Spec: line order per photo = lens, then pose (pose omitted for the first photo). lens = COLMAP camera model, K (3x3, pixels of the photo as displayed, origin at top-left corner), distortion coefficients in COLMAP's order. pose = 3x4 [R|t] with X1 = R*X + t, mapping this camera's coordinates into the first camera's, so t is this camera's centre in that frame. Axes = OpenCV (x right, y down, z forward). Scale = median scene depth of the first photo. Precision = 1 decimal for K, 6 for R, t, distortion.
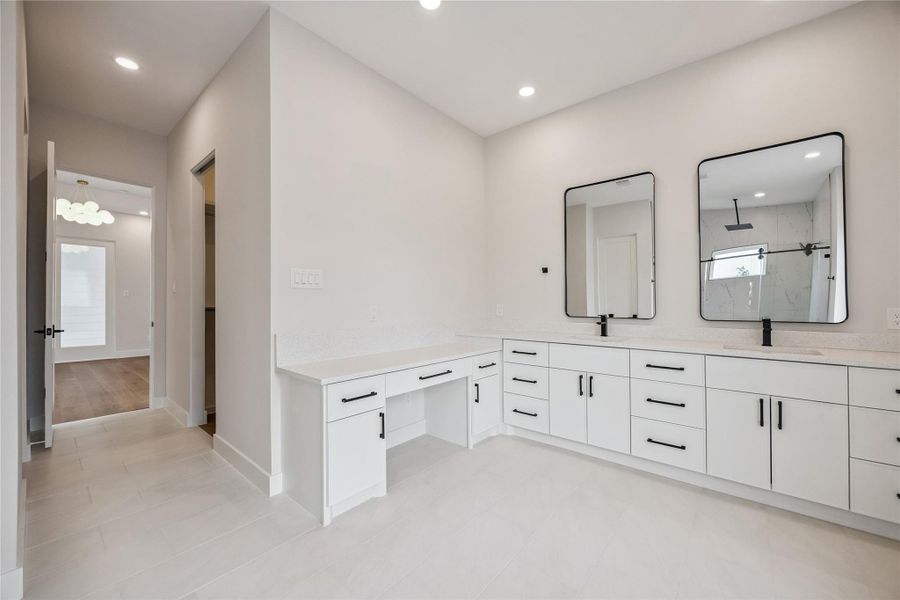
lens RADIAL K [[351.8, 0, 453.4], [0, 351.8, 301.4], [0, 0, 1]] dist [0.004038, 0.000152]
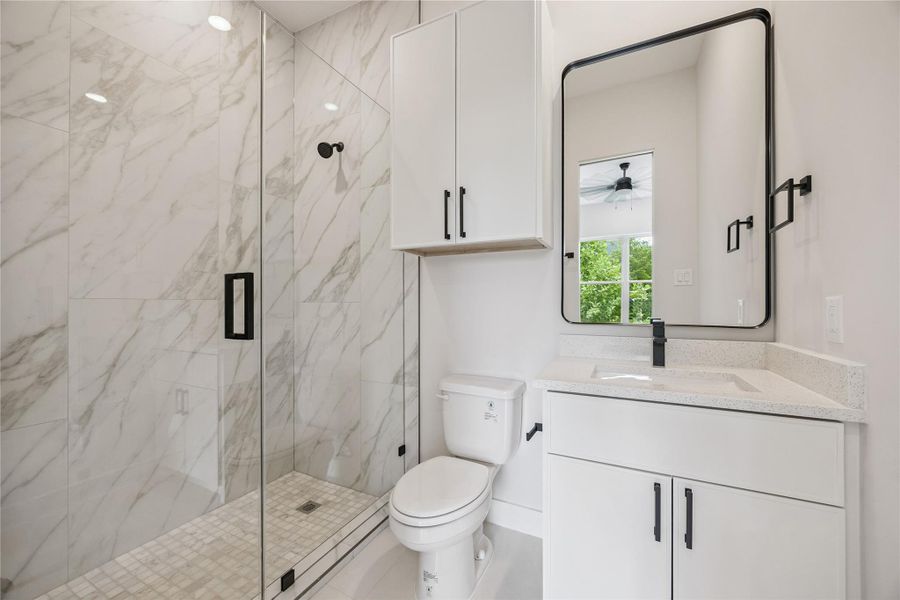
lens RADIAL K [[351.8, 0, 447.7], [0, 351.8, 300.6], [0, 0, 1]] dist [0.004038, 0.000152]
pose [[0.969598, 0.002363, 0.244691, 0.463519], [-0.004626, 0.999952, 0.008675, 0.014434], [-0.244659, -0.009544, 0.969562, 0.591613]]
